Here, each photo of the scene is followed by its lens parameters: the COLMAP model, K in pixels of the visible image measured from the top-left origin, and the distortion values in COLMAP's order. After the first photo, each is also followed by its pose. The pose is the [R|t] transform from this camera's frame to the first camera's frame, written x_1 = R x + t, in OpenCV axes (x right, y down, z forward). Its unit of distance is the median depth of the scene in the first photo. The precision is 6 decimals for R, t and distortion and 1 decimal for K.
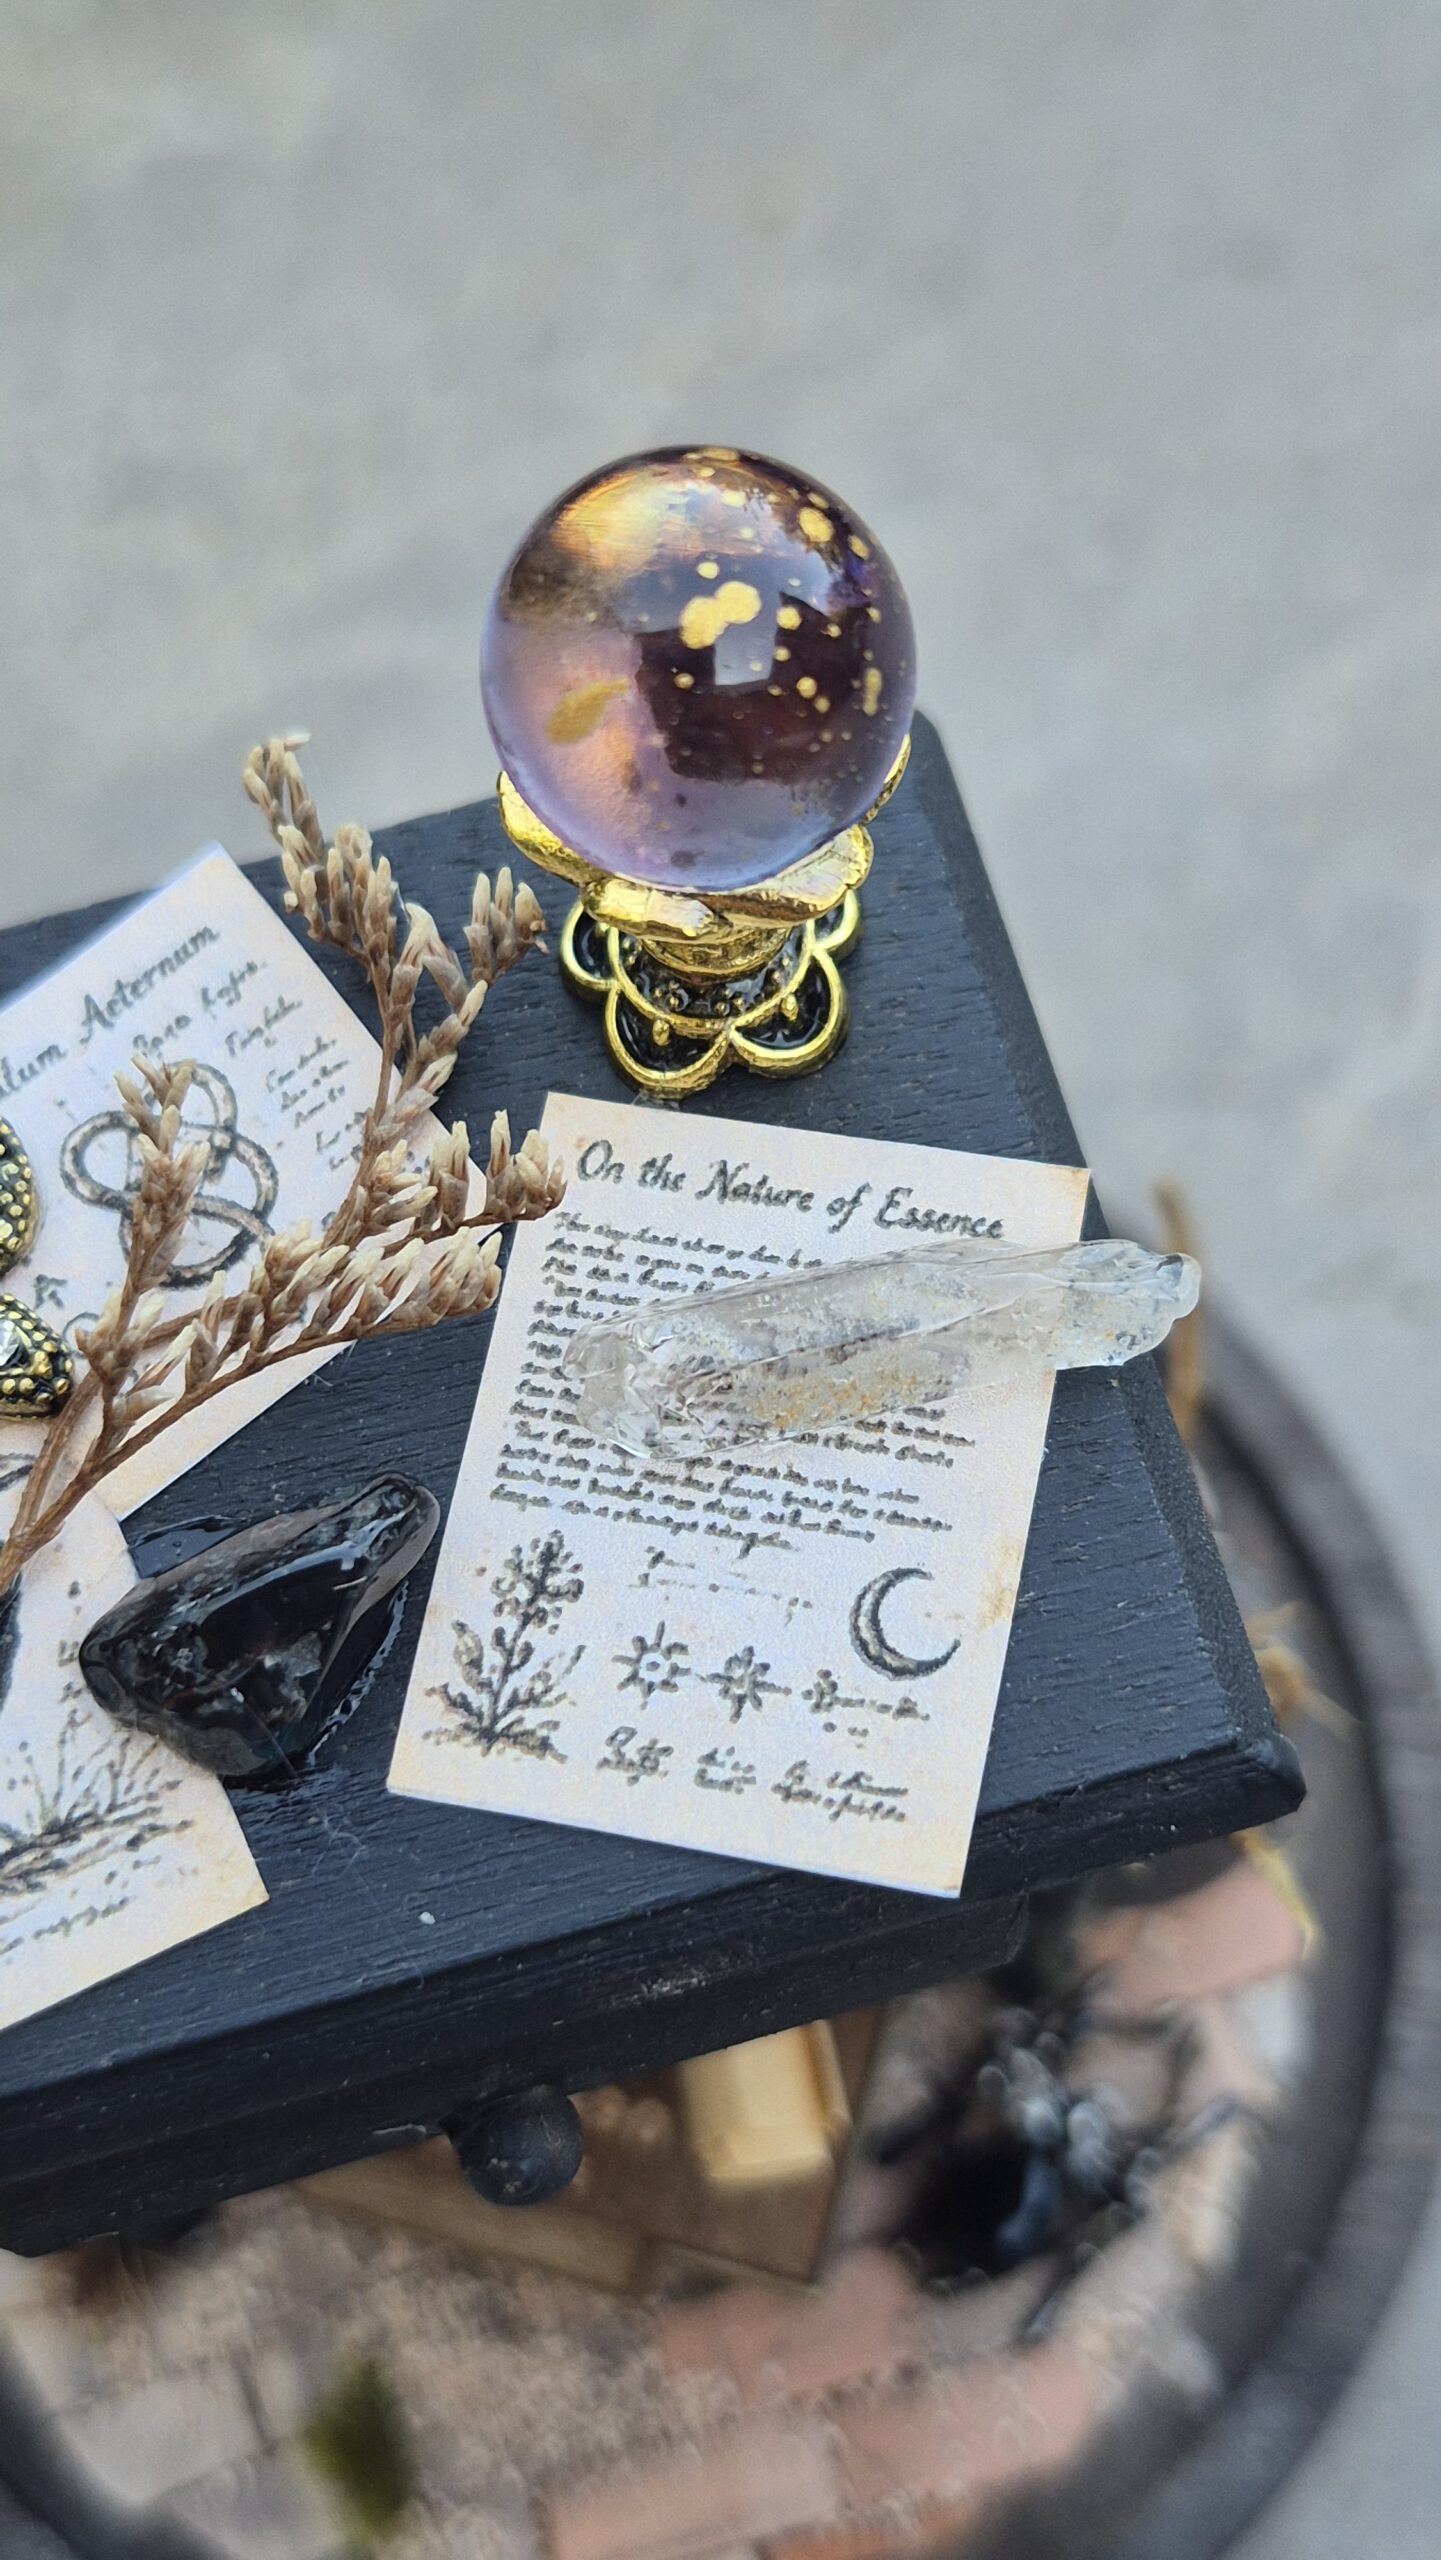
lens RADIAL K [[3249.7, 0, 777.0], [0, 3249.7, 1248.7], [0, 0, 1]] dist [0.050652, 0.000000]
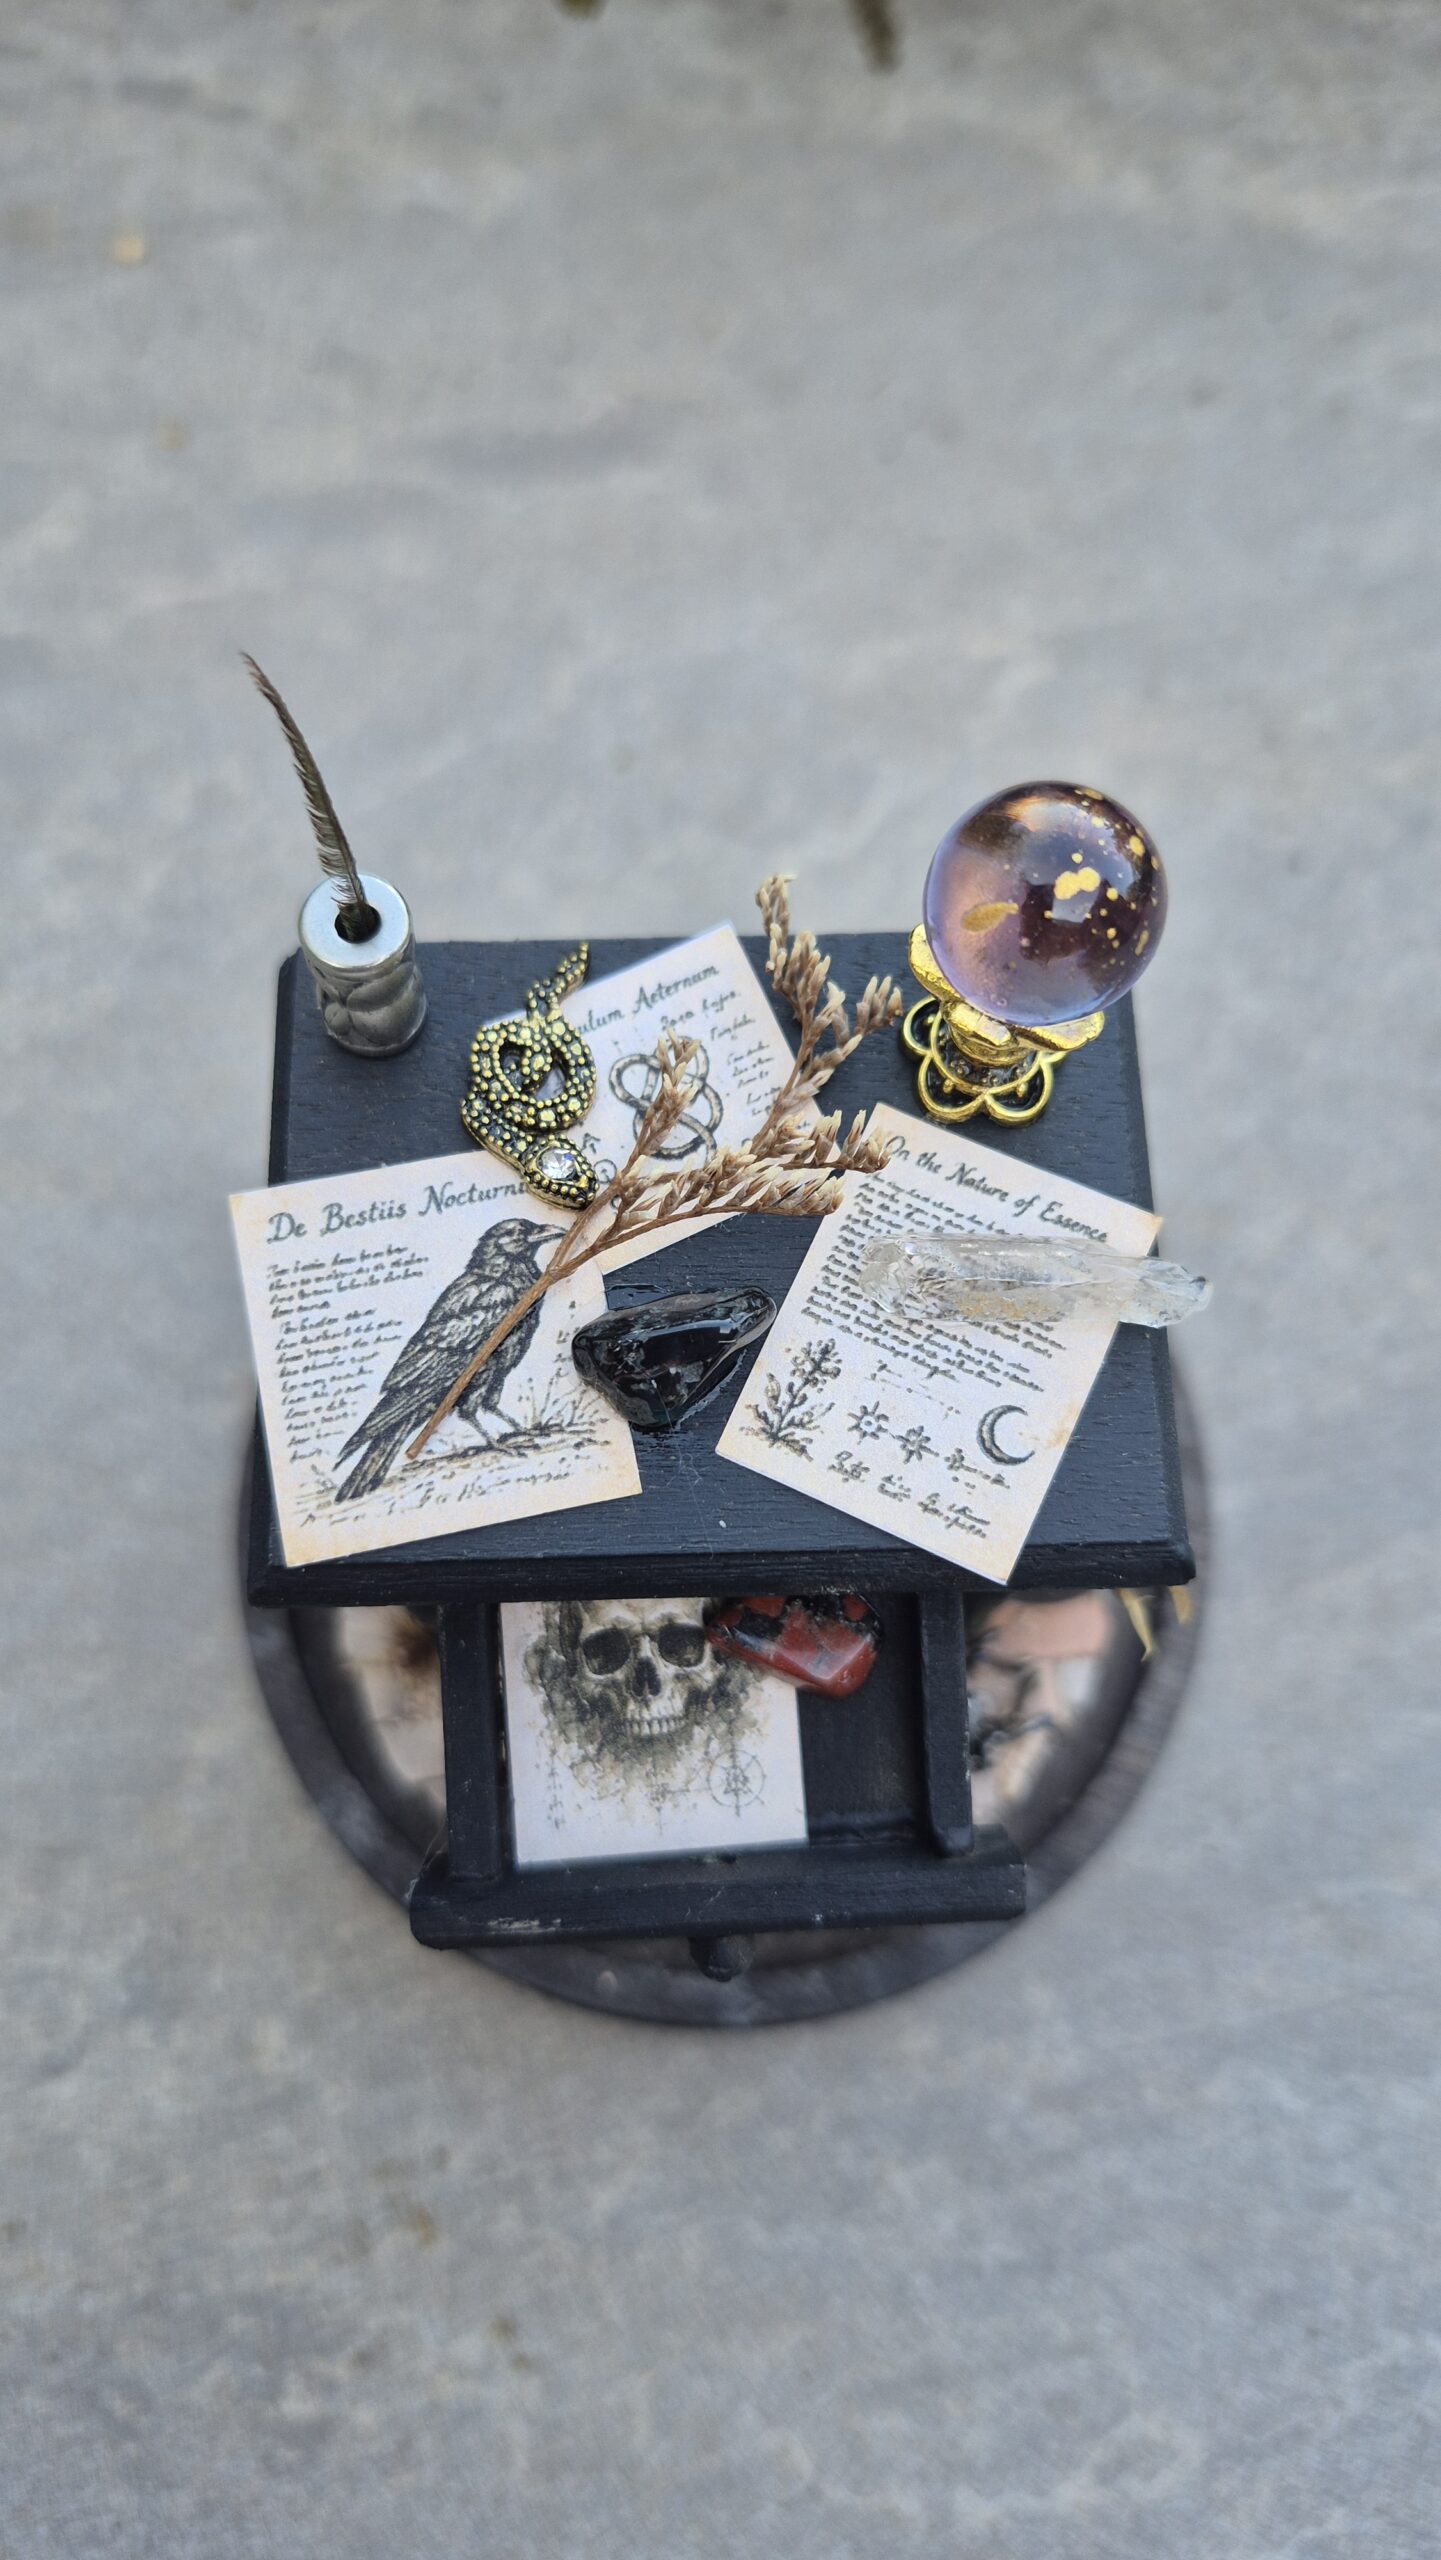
lens RADIAL K [[1912.3, 0, 725.7], [0, 1912.3, 1284.7], [0, 0, 1]] dist [0.072765, -0.022278]
pose [[0.969148, 0.246030, -0.014847, -0.118080], [-0.244355, 0.966945, 0.072857, -0.007106], [0.032281, -0.066981, 0.997232, -0.081047]]
